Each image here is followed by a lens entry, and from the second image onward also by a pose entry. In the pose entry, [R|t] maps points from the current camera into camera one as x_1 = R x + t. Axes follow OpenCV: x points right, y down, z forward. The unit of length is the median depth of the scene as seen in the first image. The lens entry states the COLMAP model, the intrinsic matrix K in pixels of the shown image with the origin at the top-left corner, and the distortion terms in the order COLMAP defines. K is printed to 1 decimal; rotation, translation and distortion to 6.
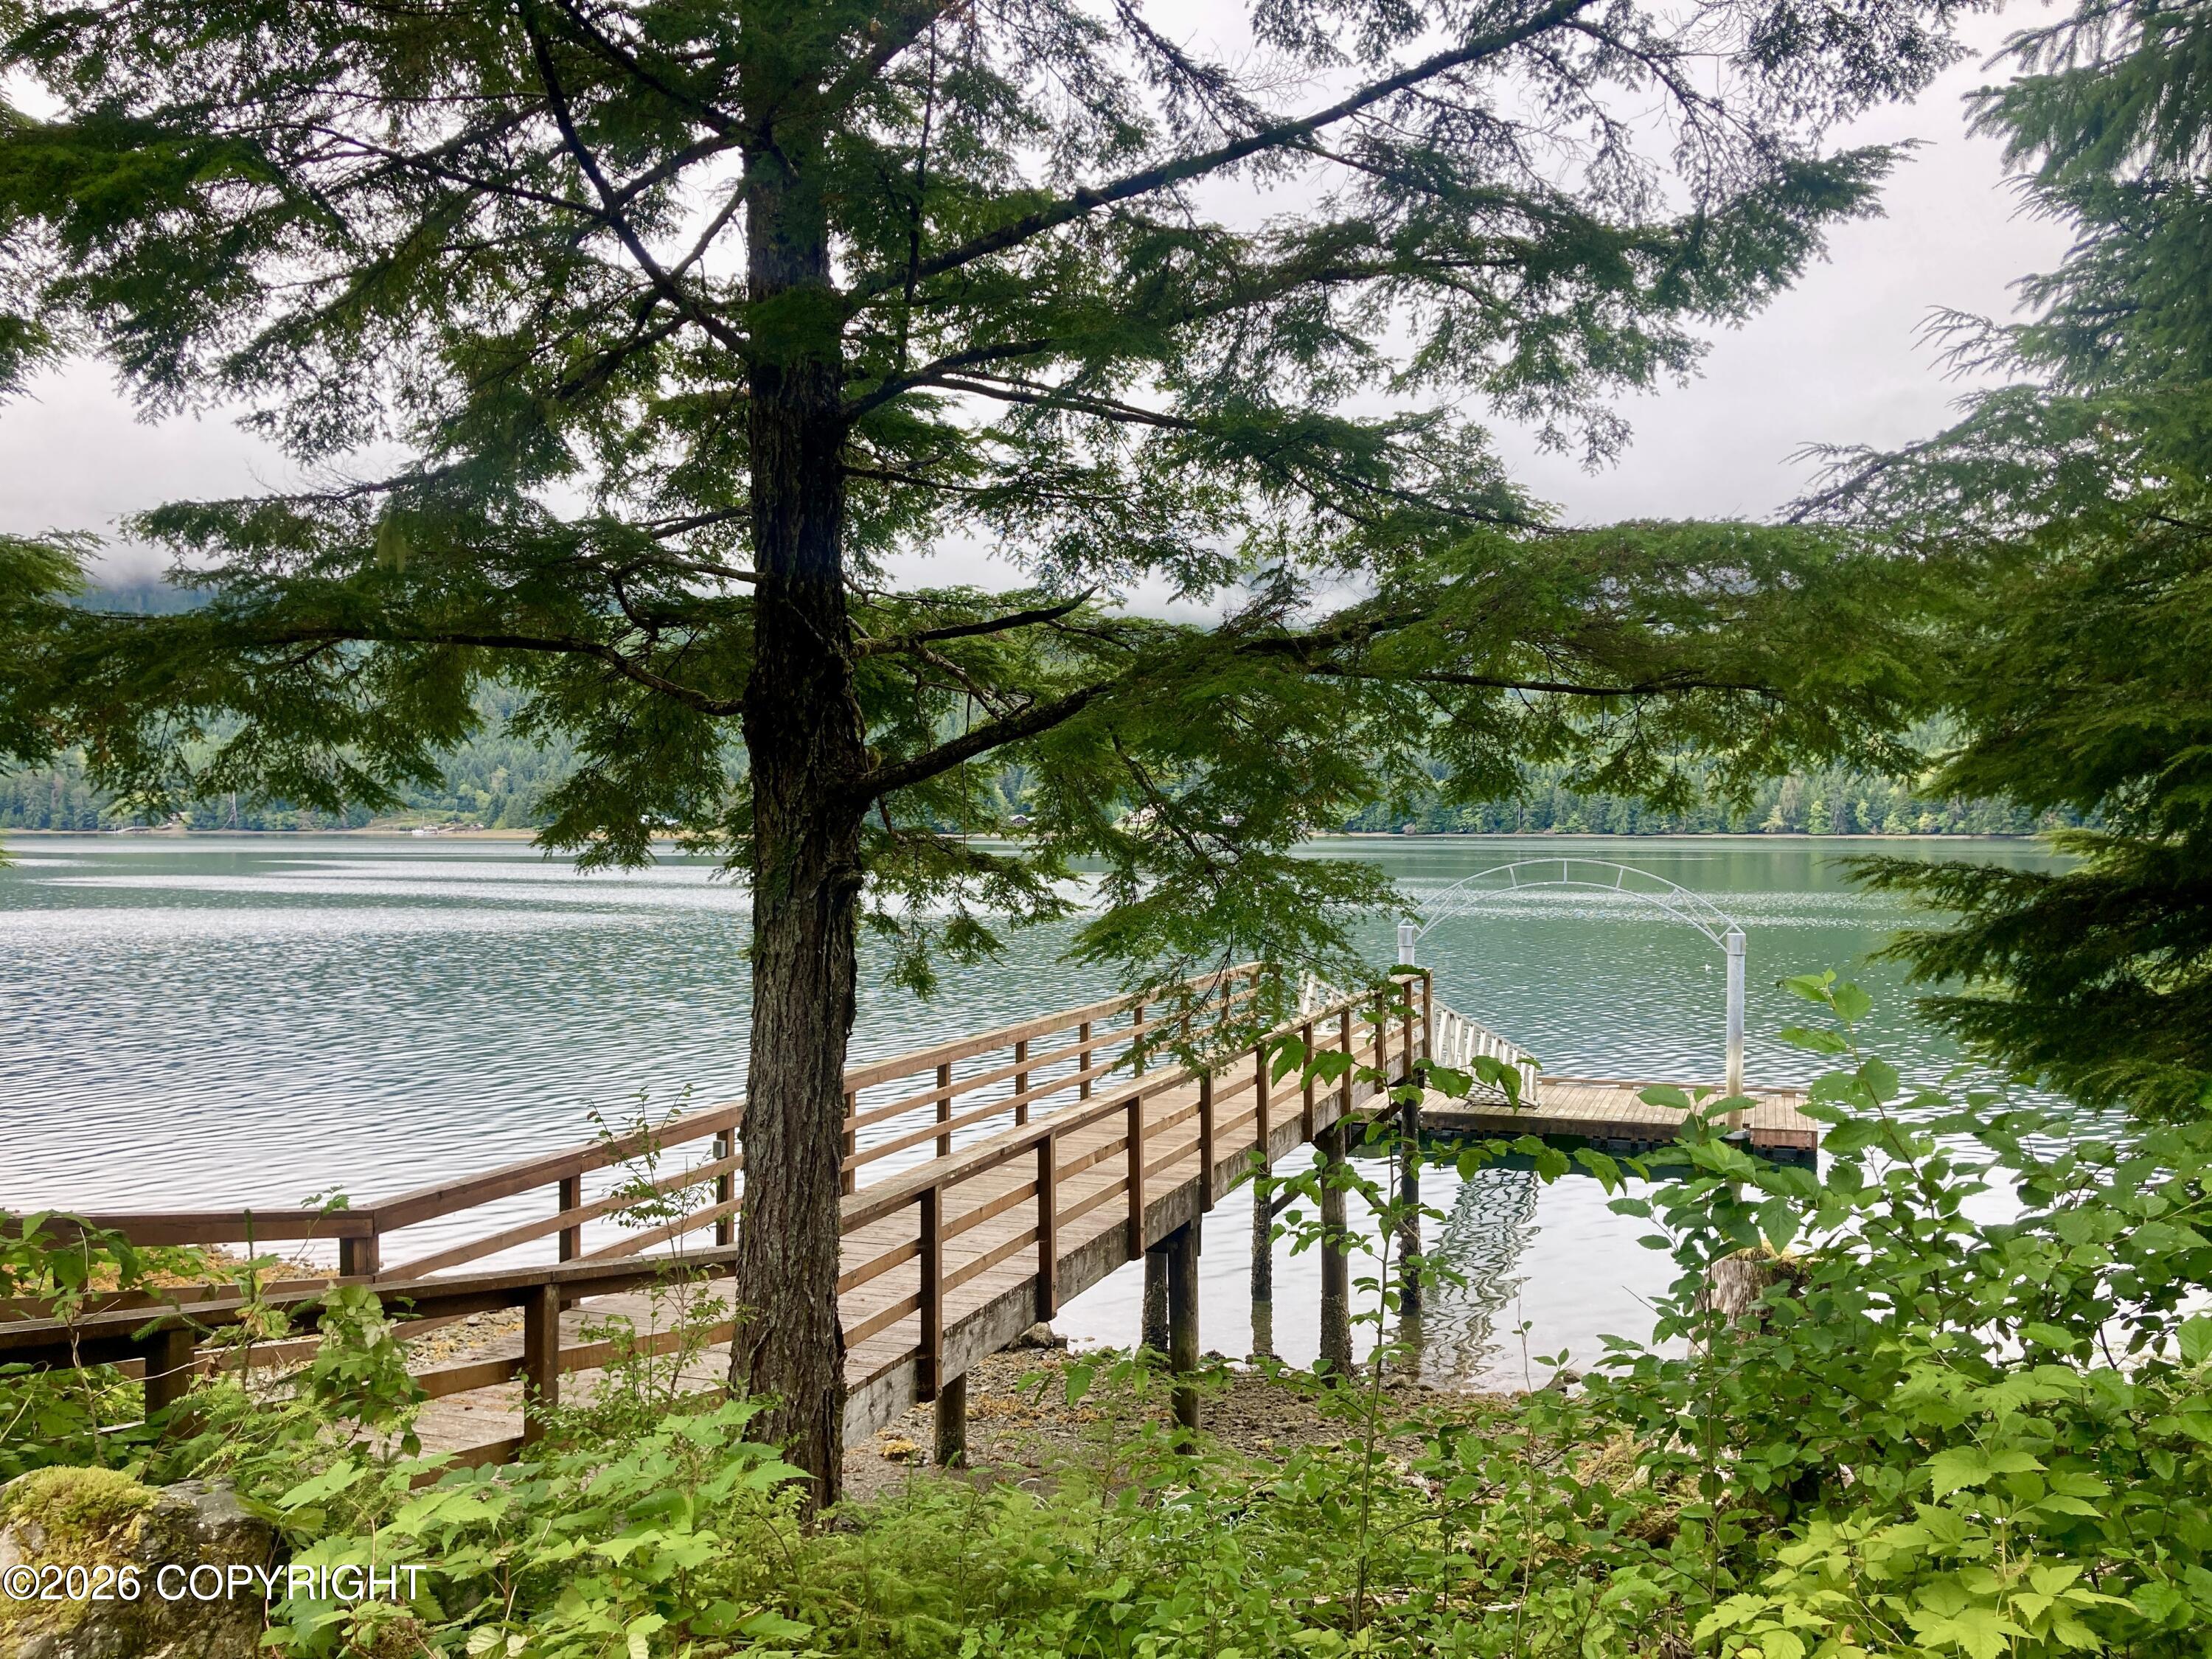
lens RADIAL K [[1831.8, 0, 1088.6], [0, 1831.8, 823.3], [0, 0, 1]] dist [0.027567, -0.011209]
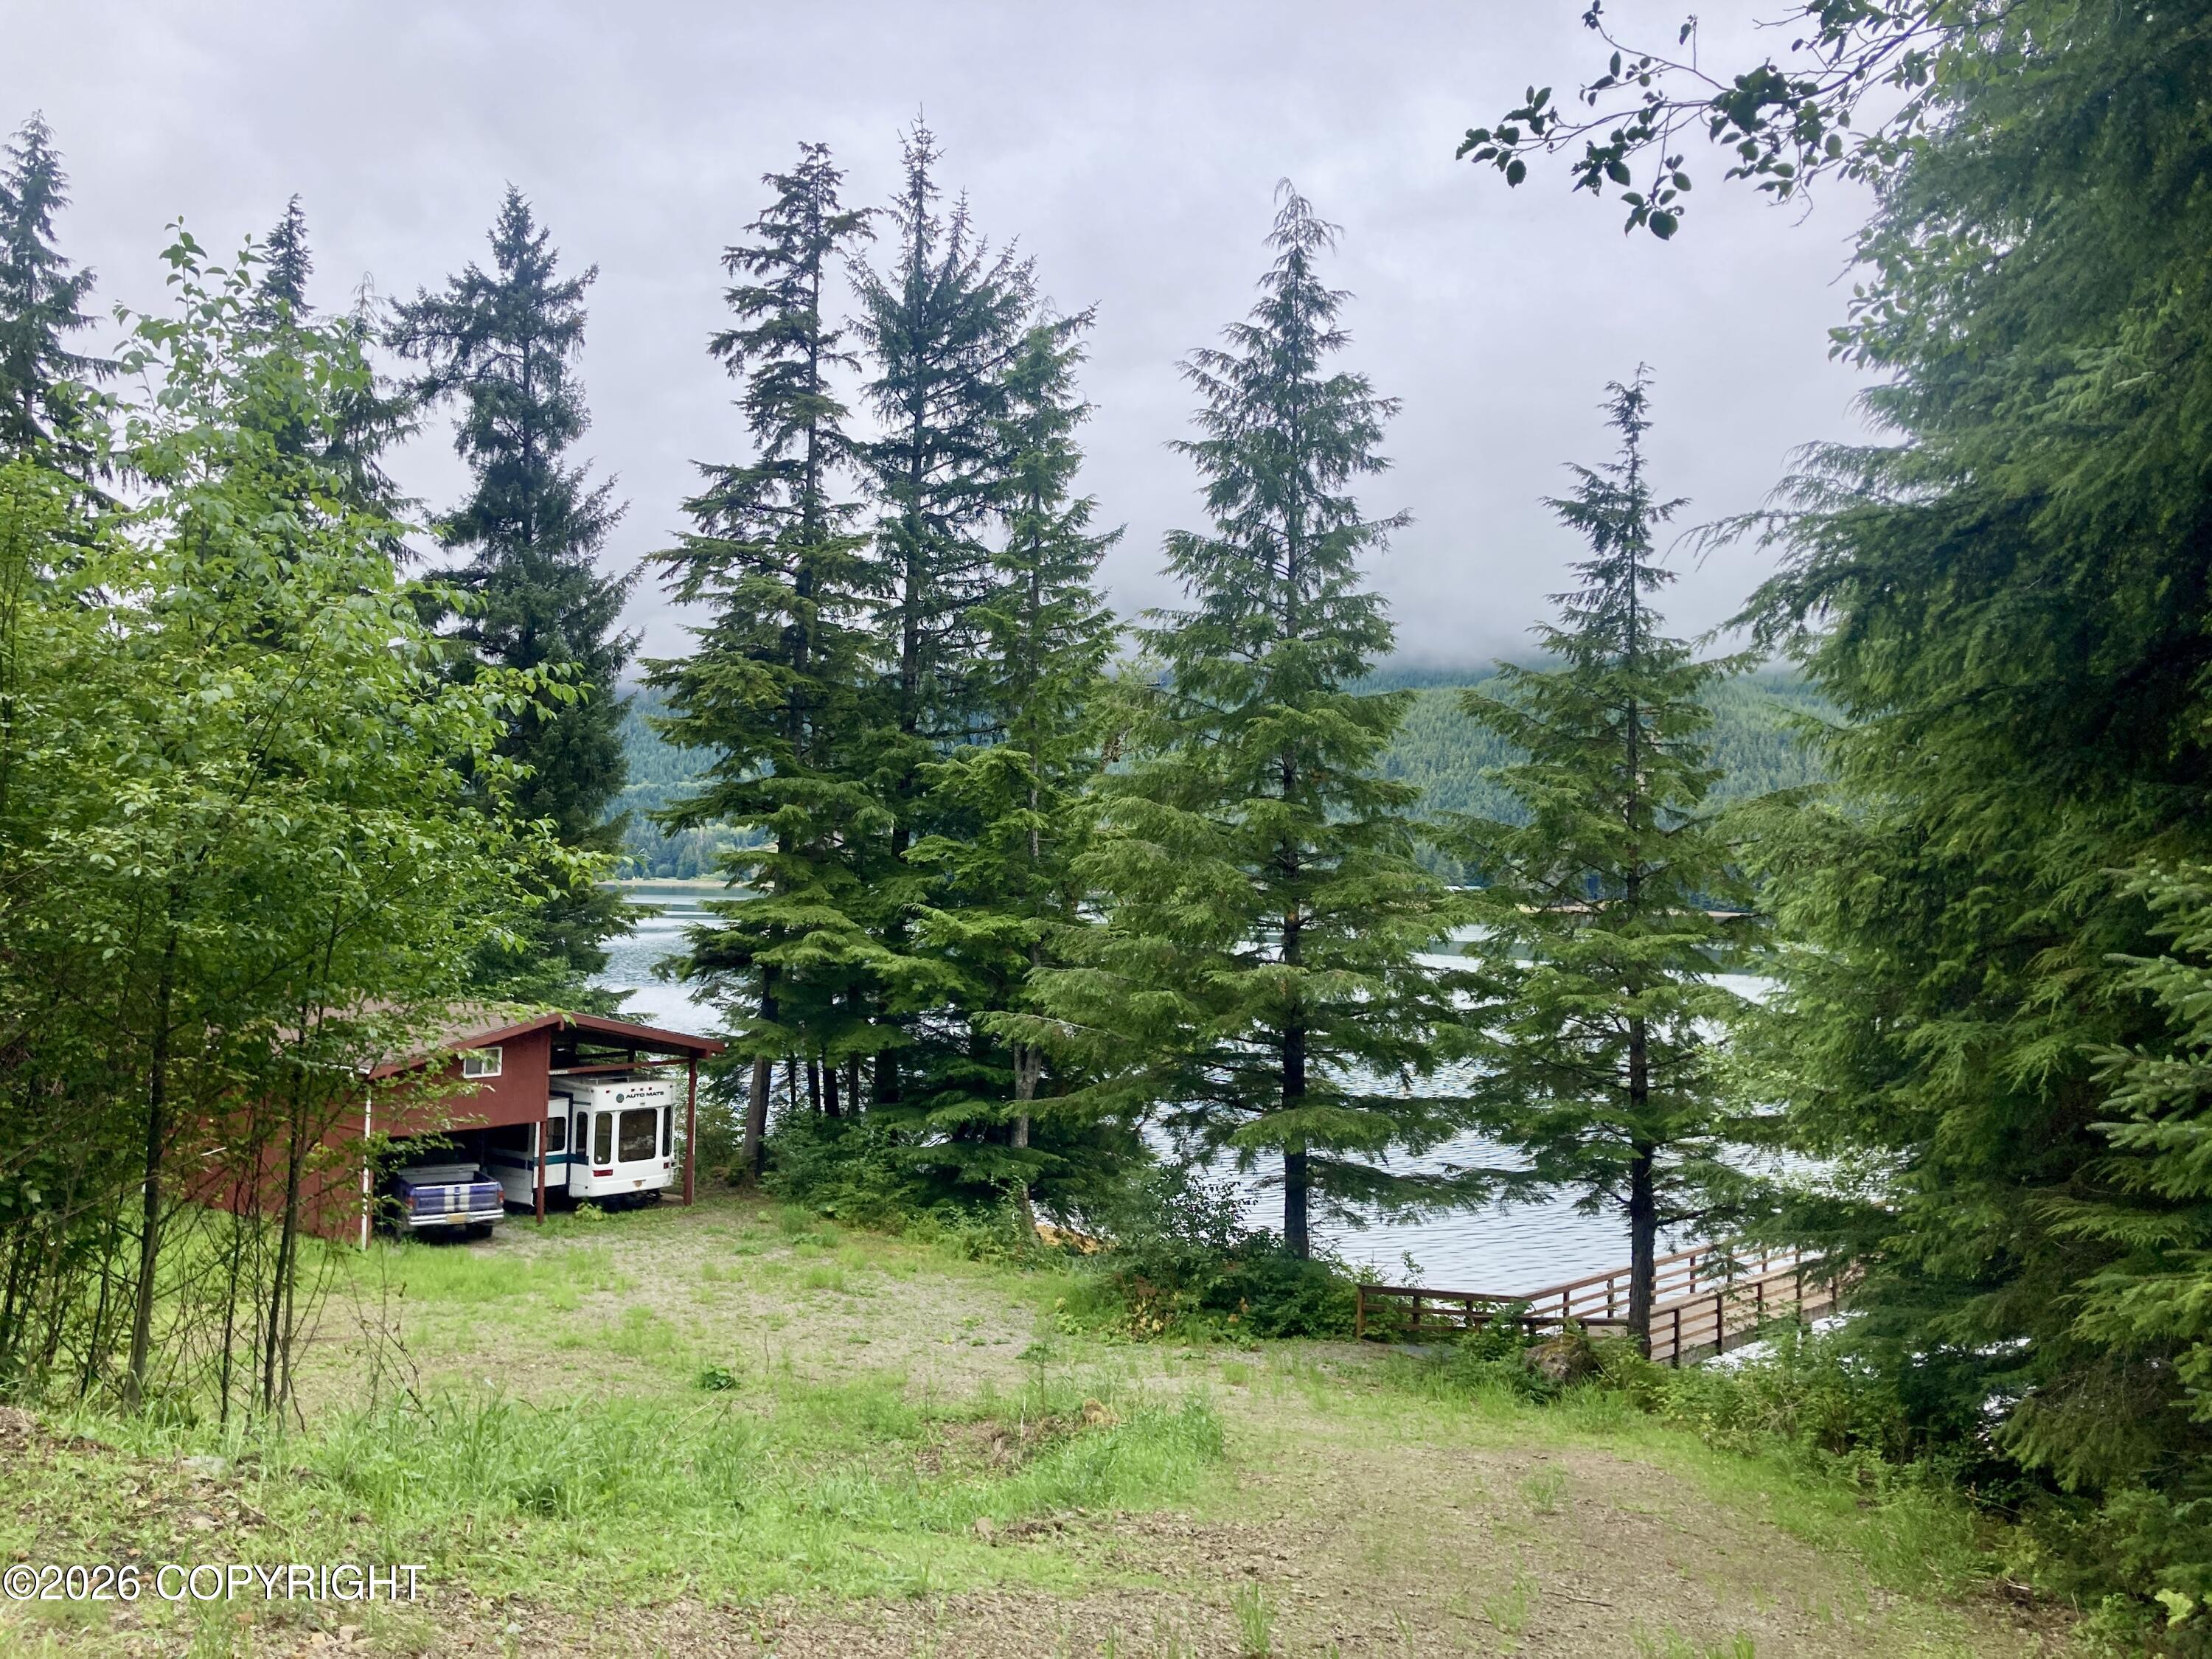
lens RADIAL K [[1810.2, 0, 1079.3], [0, 1810.2, 806.8], [0, 0, 1]] dist [0.017136, -0.005993]
pose [[0.904912, -0.003546, -0.425583, 0.315153], [-0.016789, 0.998890, -0.044021, -0.513722], [0.425267, 0.046981, 0.903848, -2.333130]]
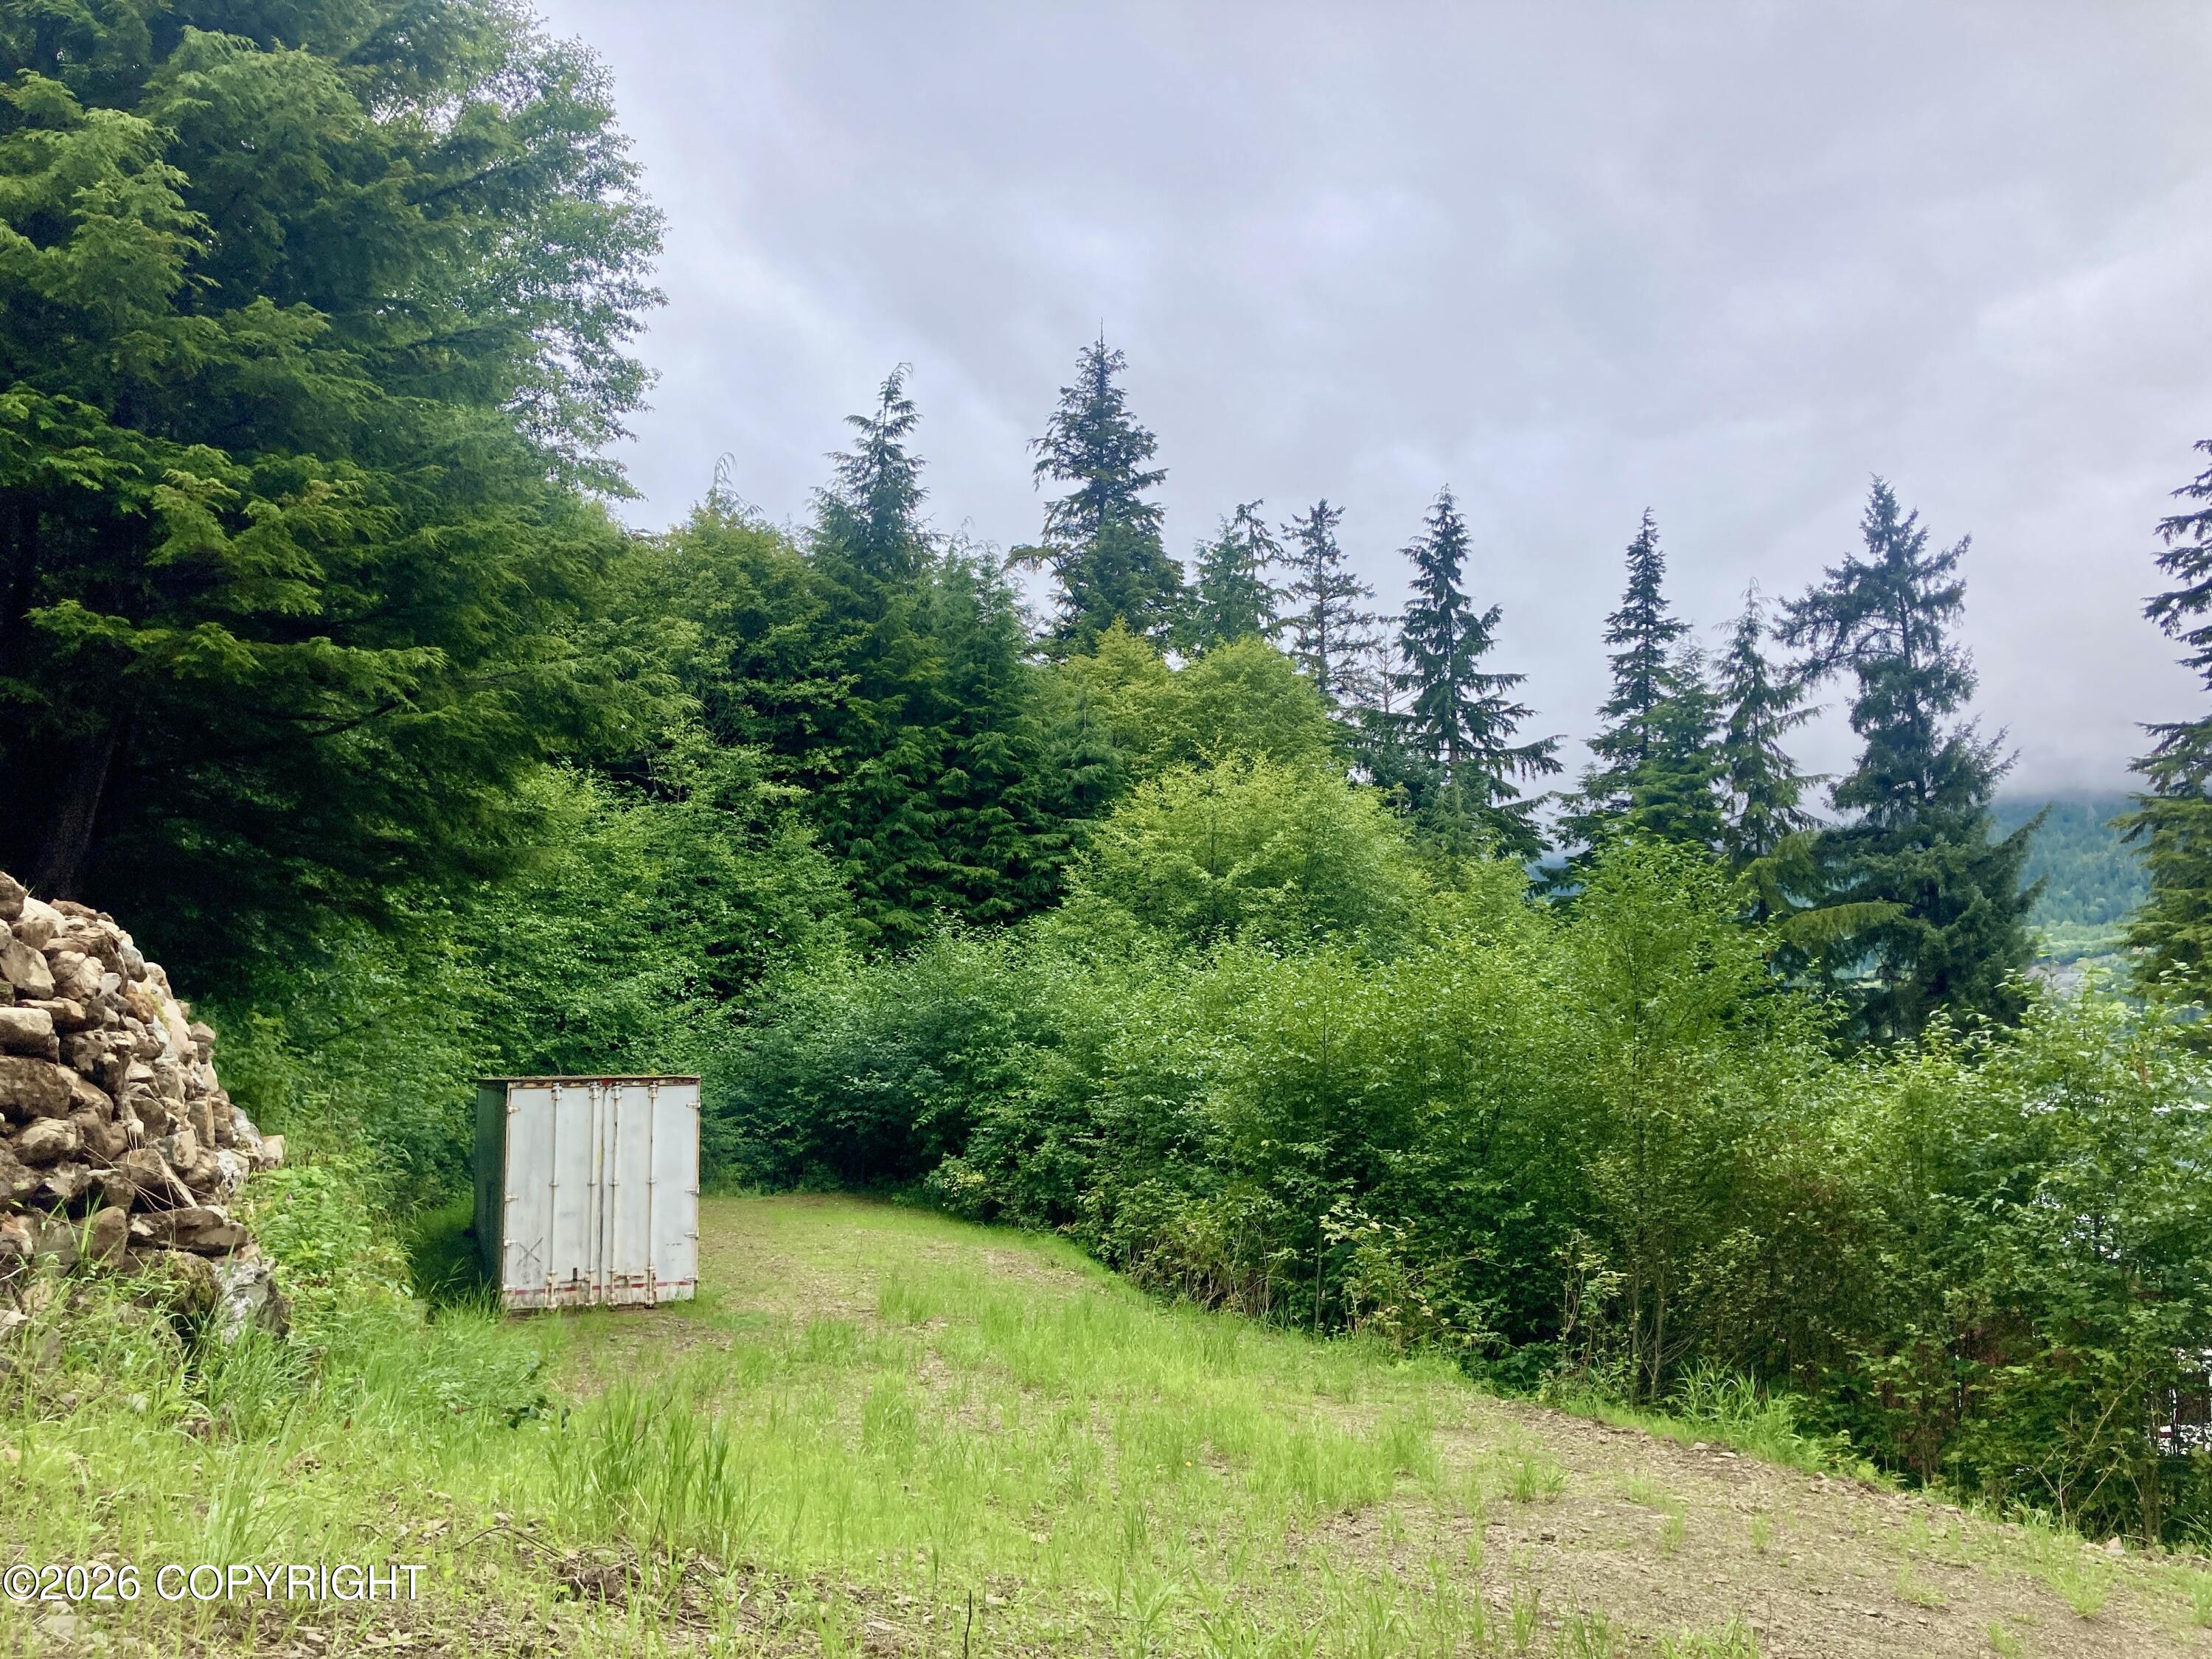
lens RADIAL K [[1815.1, 0, 1103.6], [0, 1815.1, 821.3], [0, 0, 1]] dist [0.001532, 0.002724]
pose [[0.514795, -0.106422, -0.850682, 0.129267], [0.009244, 0.992897, -0.118619, -0.754097], [0.857264, 0.053201, 0.512122, -3.299091]]
